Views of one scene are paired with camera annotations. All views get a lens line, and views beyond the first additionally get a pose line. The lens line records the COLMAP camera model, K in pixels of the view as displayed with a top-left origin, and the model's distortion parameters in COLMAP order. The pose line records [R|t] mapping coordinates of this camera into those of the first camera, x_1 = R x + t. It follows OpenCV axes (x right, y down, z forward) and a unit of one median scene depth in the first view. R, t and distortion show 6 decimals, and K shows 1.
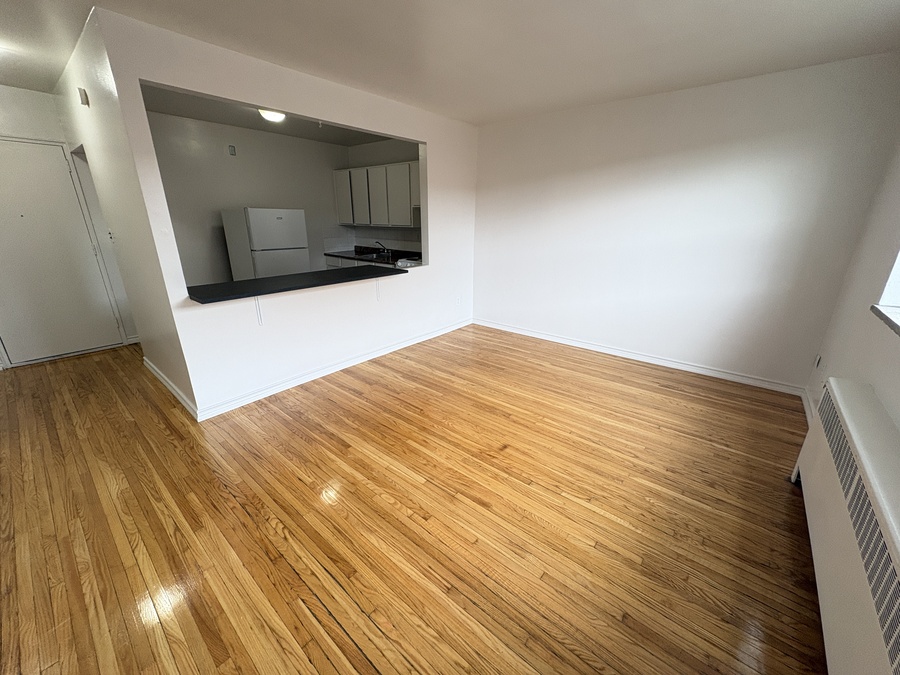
lens RADIAL K [[358.9, 0, 452.9], [0, 358.9, 337.8], [0, 0, 1]] dist [0.001209, 0.000106]
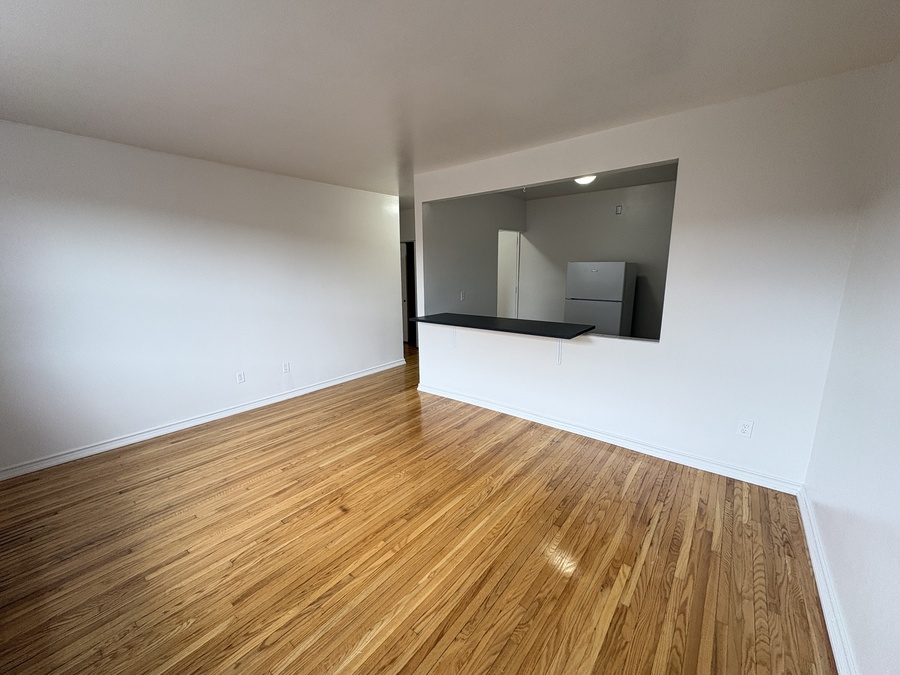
lens RADIAL K [[358.9, 0, 449.5], [0, 358.9, 335.0], [0, 0, 1]] dist [0.001209, 0.000106]
pose [[0.009456, 0.181623, -0.983323, 0.757239], [-0.309298, 0.935674, 0.169848, -0.283935], [0.950918, 0.302533, 0.065024, 0.810373]]
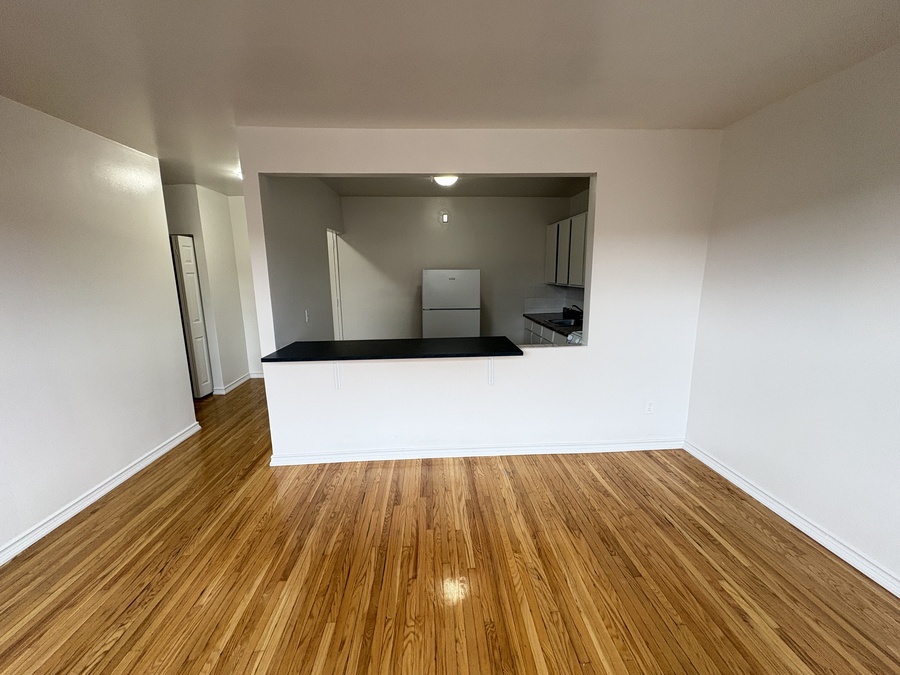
lens RADIAL K [[358.9, 0, 449.9], [0, 358.9, 337.4], [0, 0, 1]] dist [0.001209, 0.000106]
pose [[0.679650, 0.118551, -0.723894, 0.329542], [-0.219254, 0.974571, -0.046250, -0.177182], [0.700003, 0.190150, 0.688360, 0.478313]]
